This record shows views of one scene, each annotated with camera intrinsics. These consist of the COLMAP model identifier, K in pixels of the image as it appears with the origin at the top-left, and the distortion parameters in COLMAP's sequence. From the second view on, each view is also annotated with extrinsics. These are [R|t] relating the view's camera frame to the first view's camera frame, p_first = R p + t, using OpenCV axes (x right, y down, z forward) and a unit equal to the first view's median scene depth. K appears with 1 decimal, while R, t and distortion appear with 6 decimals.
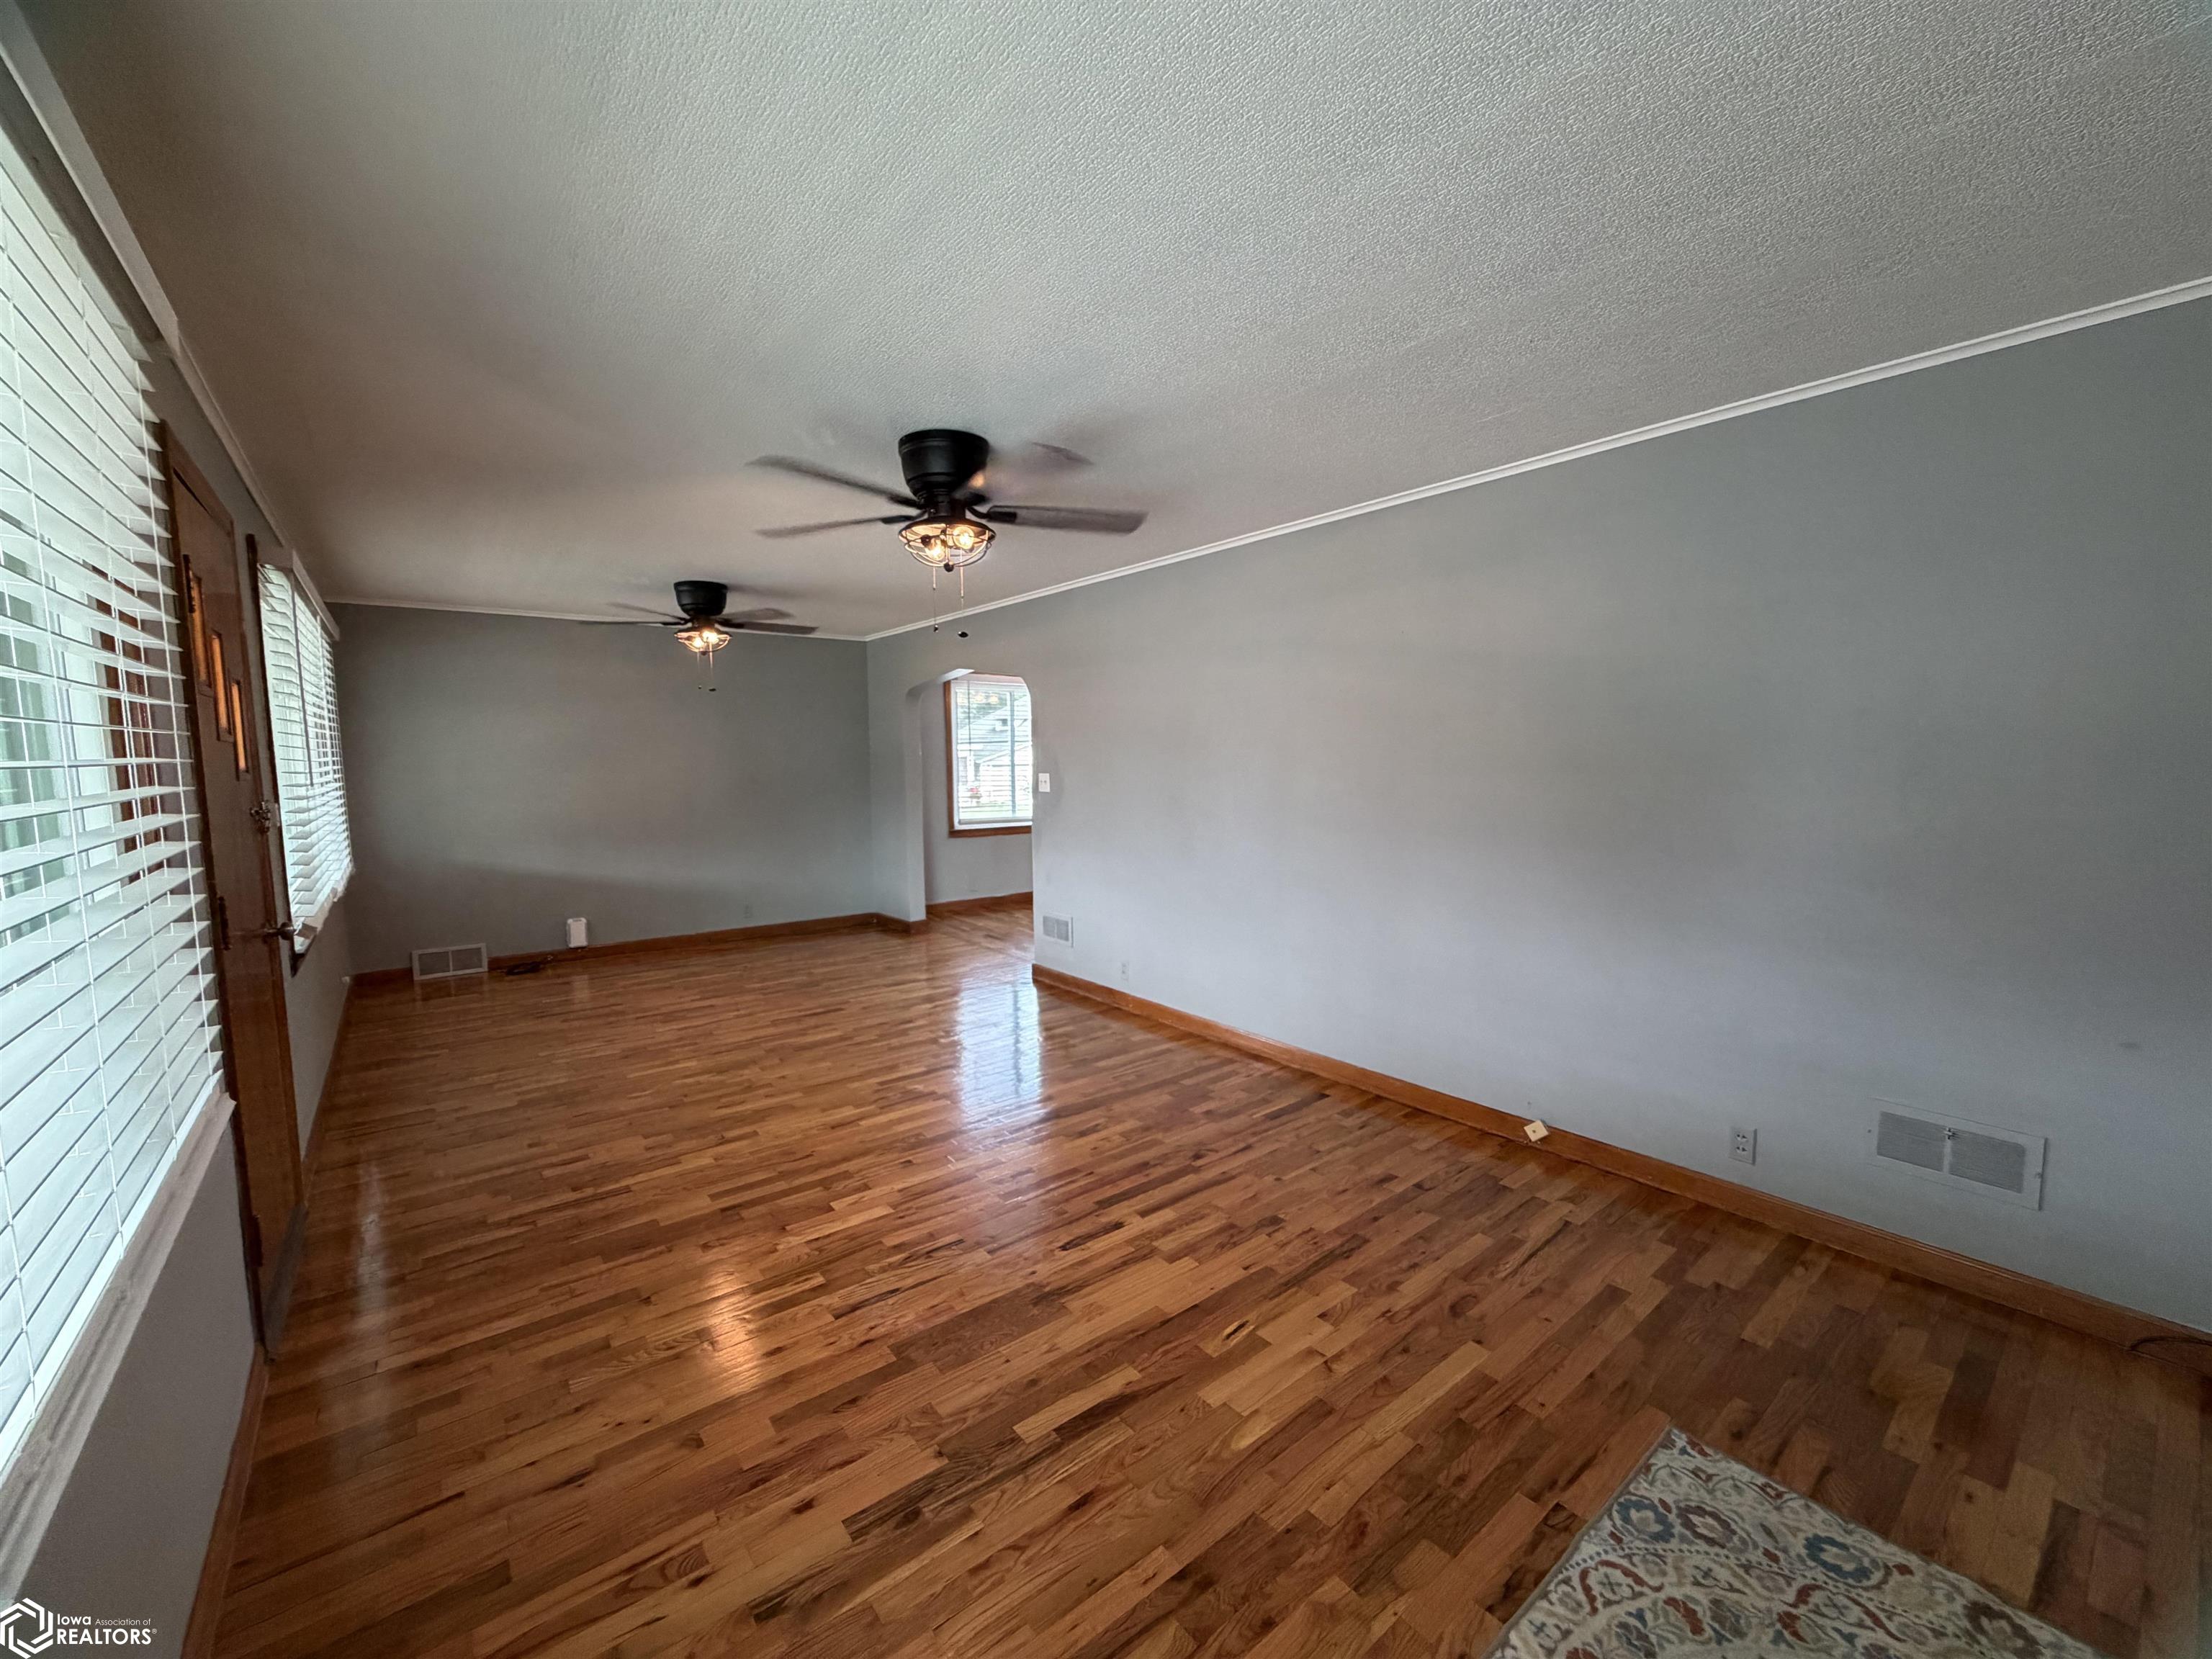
lens RADIAL K [[878.5, 0, 1093.4], [0, 878.5, 832.3], [0, 0, 1]] dist [0.001669, -0.000158]
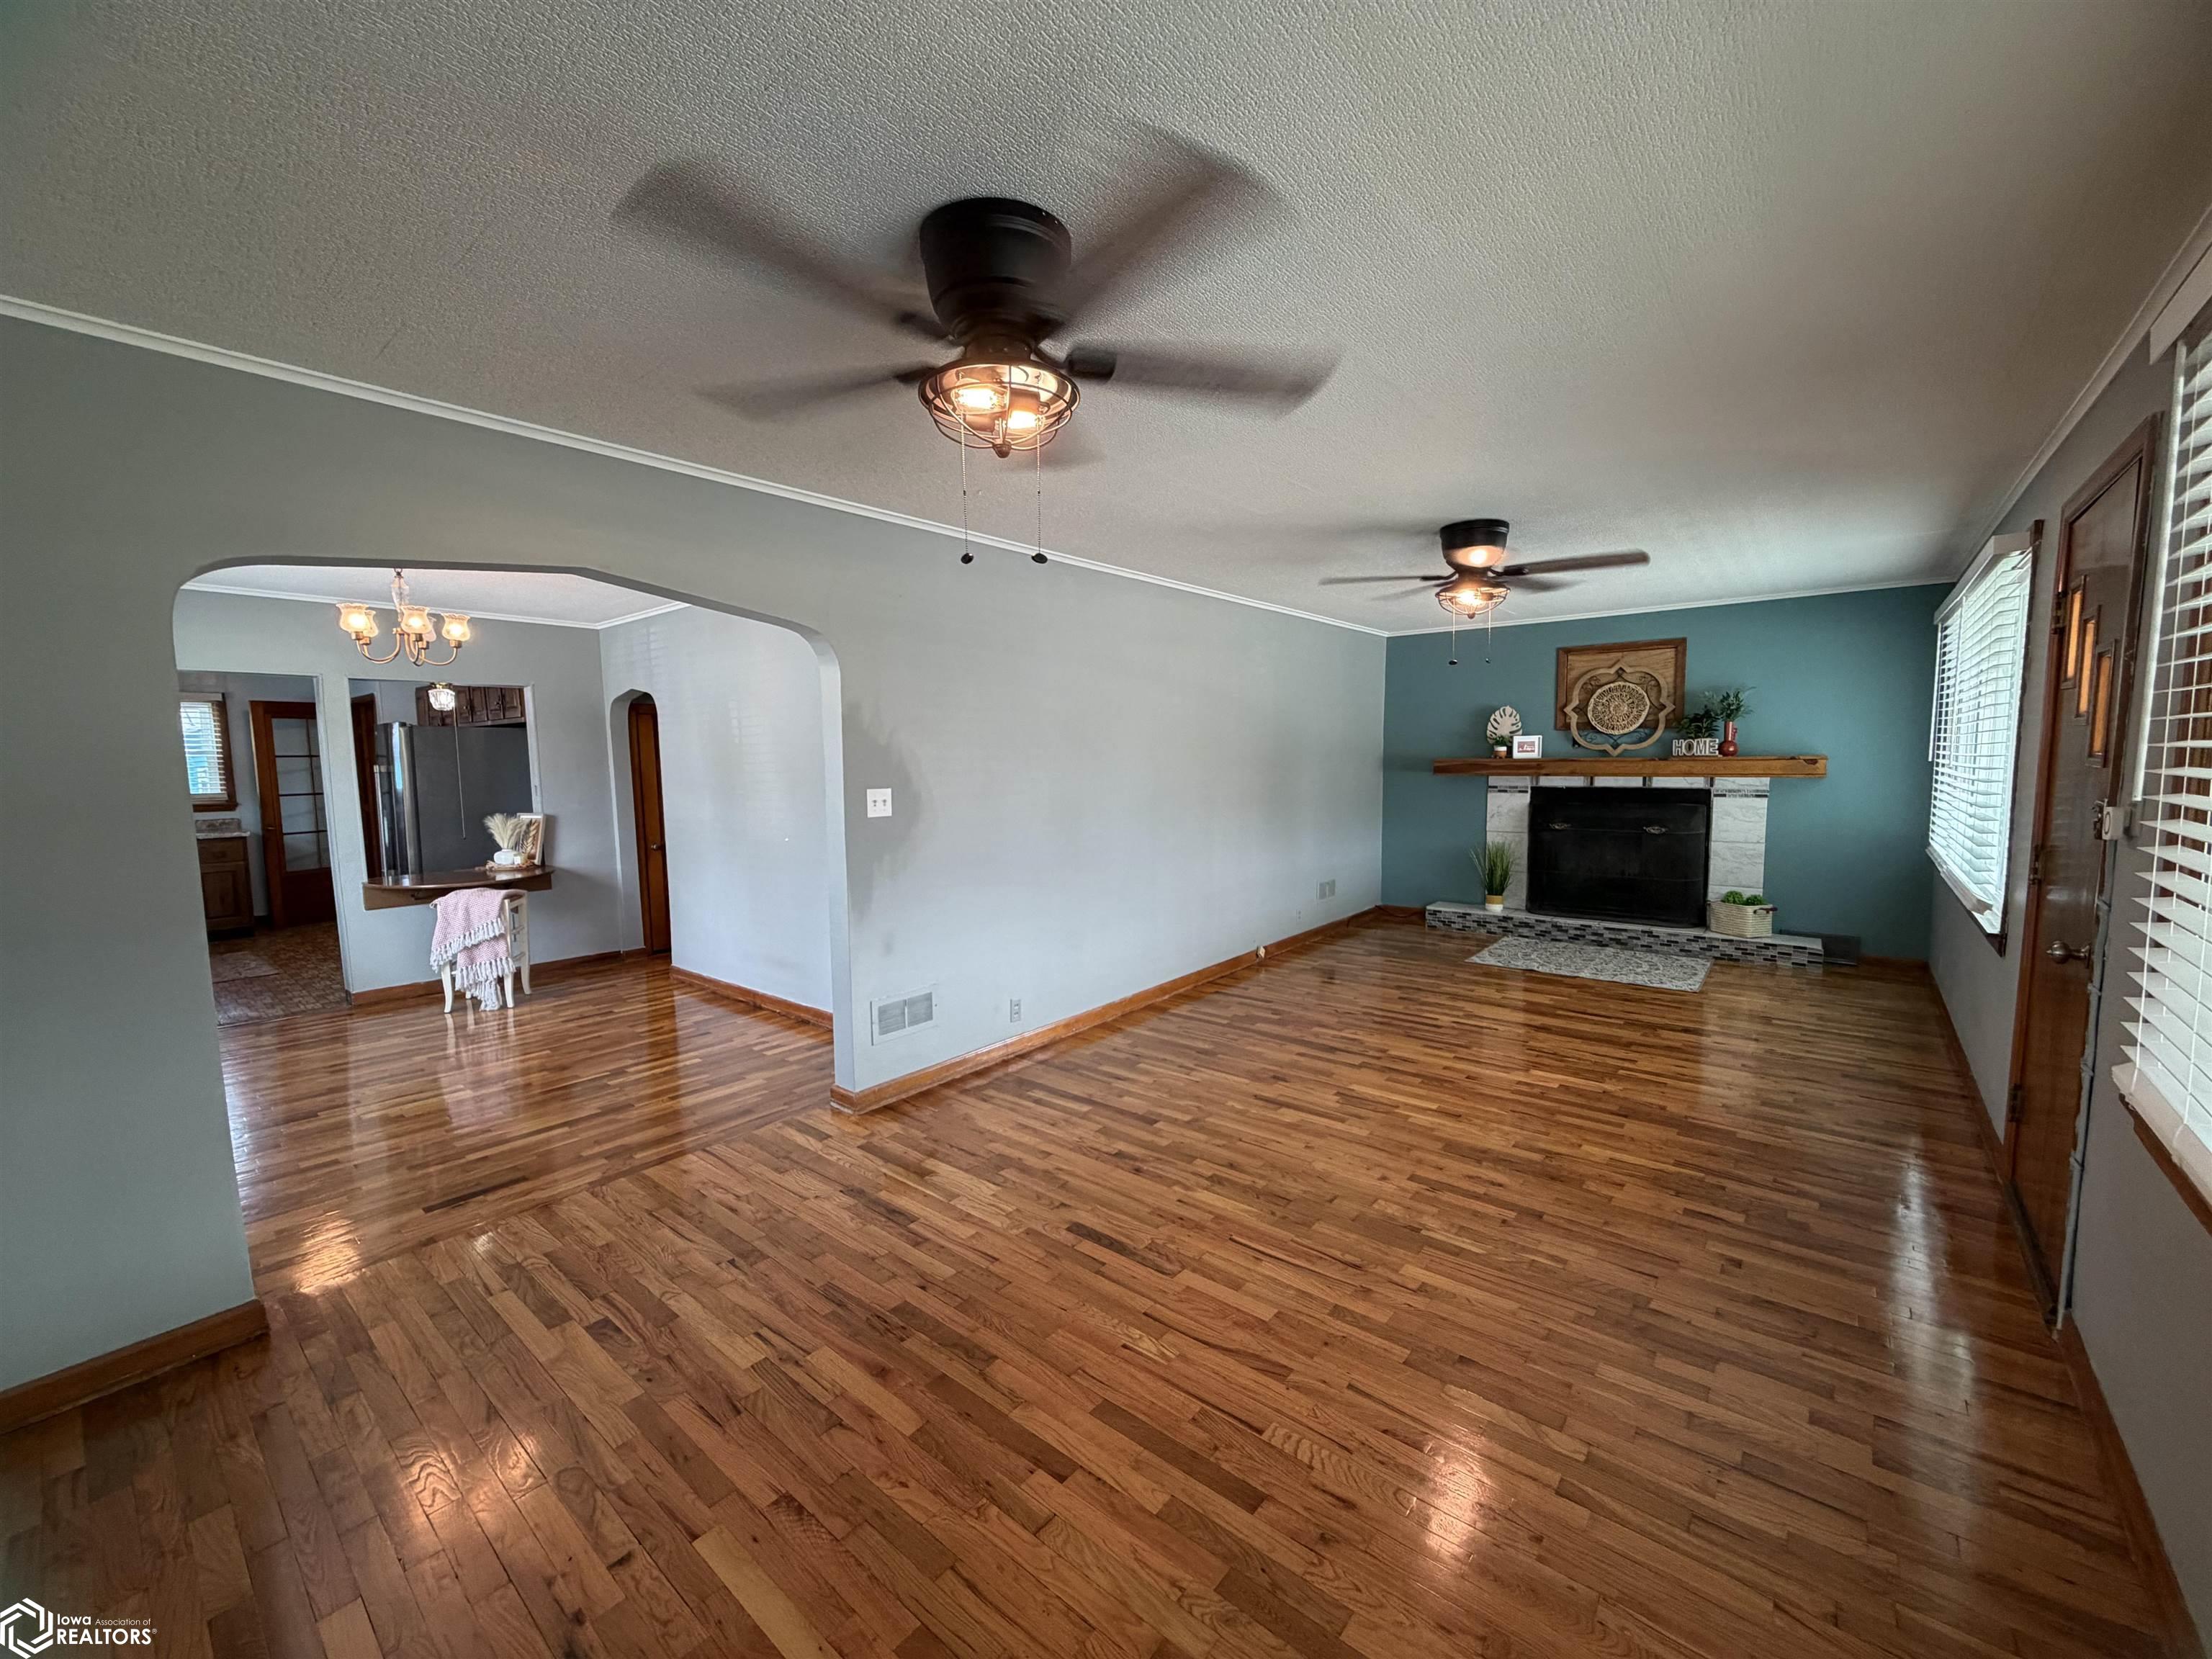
lens RADIAL K [[877.4, 0, 1099.0], [0, 877.4, 833.3], [0, 0, 1]] dist [-0.001762, 0.000307]
pose [[-0.207525, -0.074578, 0.975383, -1.222660], [0.103154, 0.989862, 0.097632, -0.136130], [-0.972776, 0.120876, -0.197729, 1.627406]]
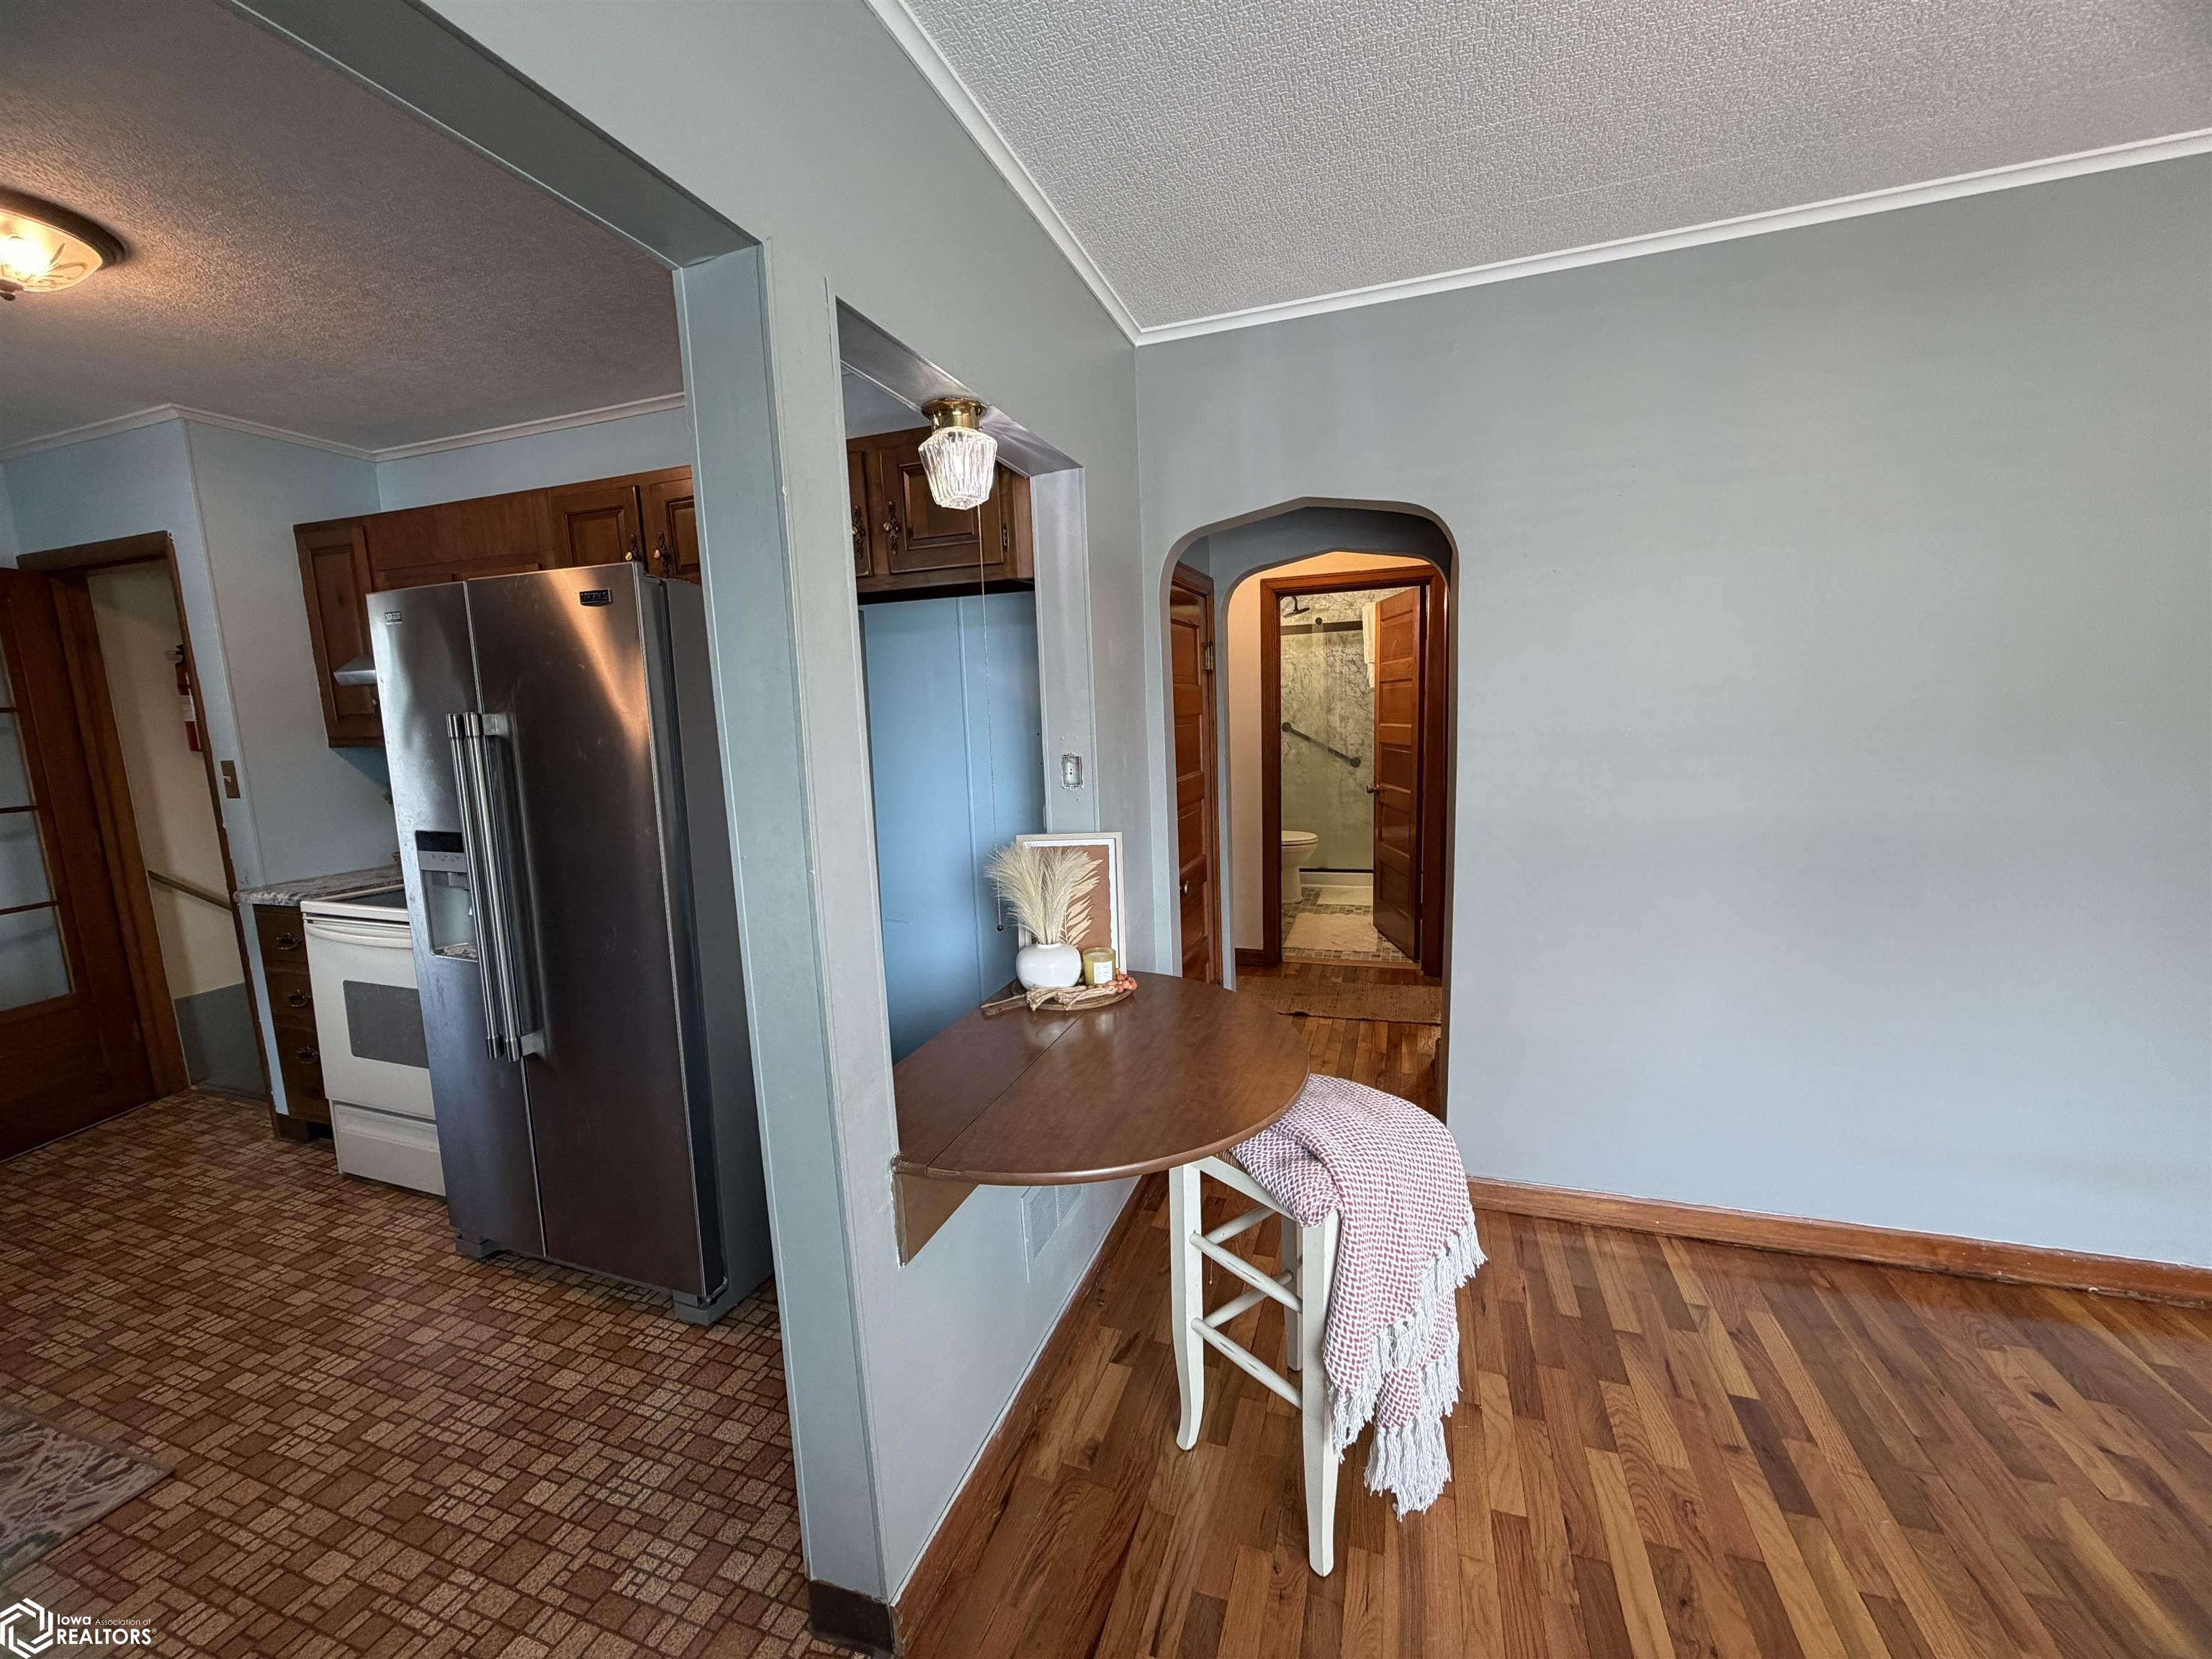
lens RADIAL K [[877.4, 0, 1099.0], [0, 877.4, 833.3], [0, 0, 1]] dist [-0.001762, 0.000307]
pose [[-0.538077, -0.090652, 0.838007, 0.287761], [0.116408, 0.976681, 0.180398, -0.239521], [-0.834819, 0.194619, -0.514977, 2.761845]]
